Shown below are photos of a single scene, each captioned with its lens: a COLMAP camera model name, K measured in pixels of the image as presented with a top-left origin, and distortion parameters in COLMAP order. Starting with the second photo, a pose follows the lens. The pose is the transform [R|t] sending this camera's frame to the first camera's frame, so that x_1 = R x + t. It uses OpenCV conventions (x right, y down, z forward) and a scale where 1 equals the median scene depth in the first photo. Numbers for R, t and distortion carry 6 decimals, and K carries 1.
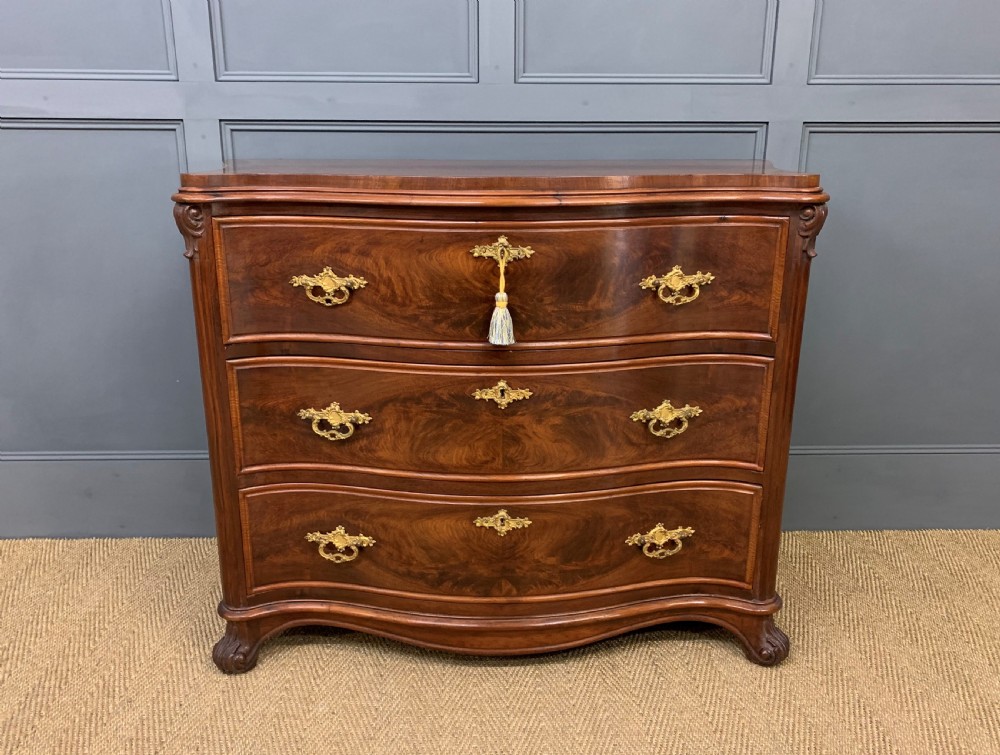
lens RADIAL K [[821.3, 0, 502.6], [0, 821.3, 391.0], [0, 0, 1]] dist [0.056440, -0.035890]
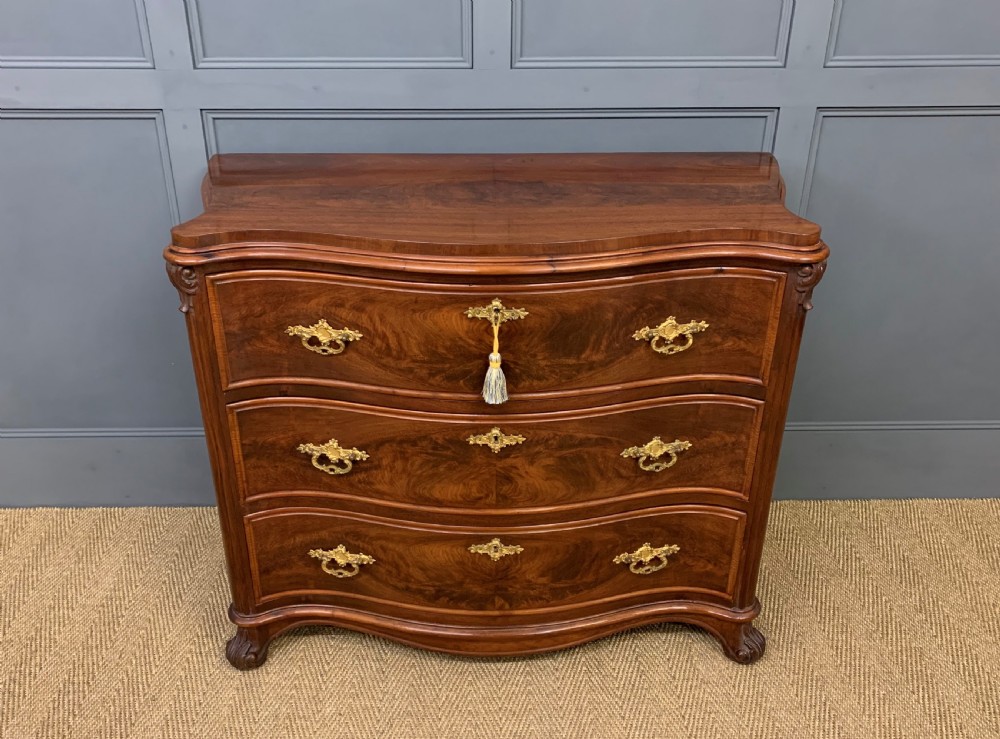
lens RADIAL K [[859.5, 0, 489.2], [0, 859.5, 381.5], [0, 0, 1]] dist [0.076406, -0.073857]
pose [[0.999933, 0.004337, -0.010766, 0.002467], [-0.002285, 0.982984, 0.183677, -0.259748], [0.011379, -0.183640, 0.982928, -0.043356]]
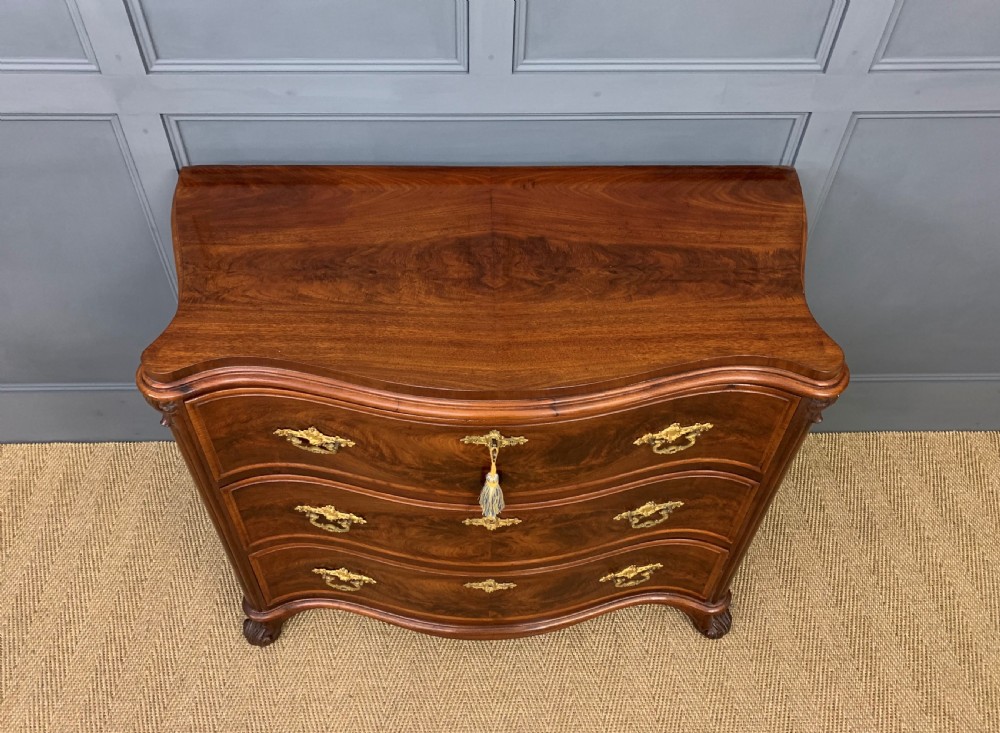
lens RADIAL K [[786.3, 0, 489.5], [0, 786.3, 338.8], [0, 0, 1]] dist [0.039053, -0.009331]
pose [[0.999894, 0.013431, 0.005687, -0.011776], [-0.014499, 0.872732, 0.487984, -0.668294], [0.001591, -0.488015, 0.872834, 0.239088]]
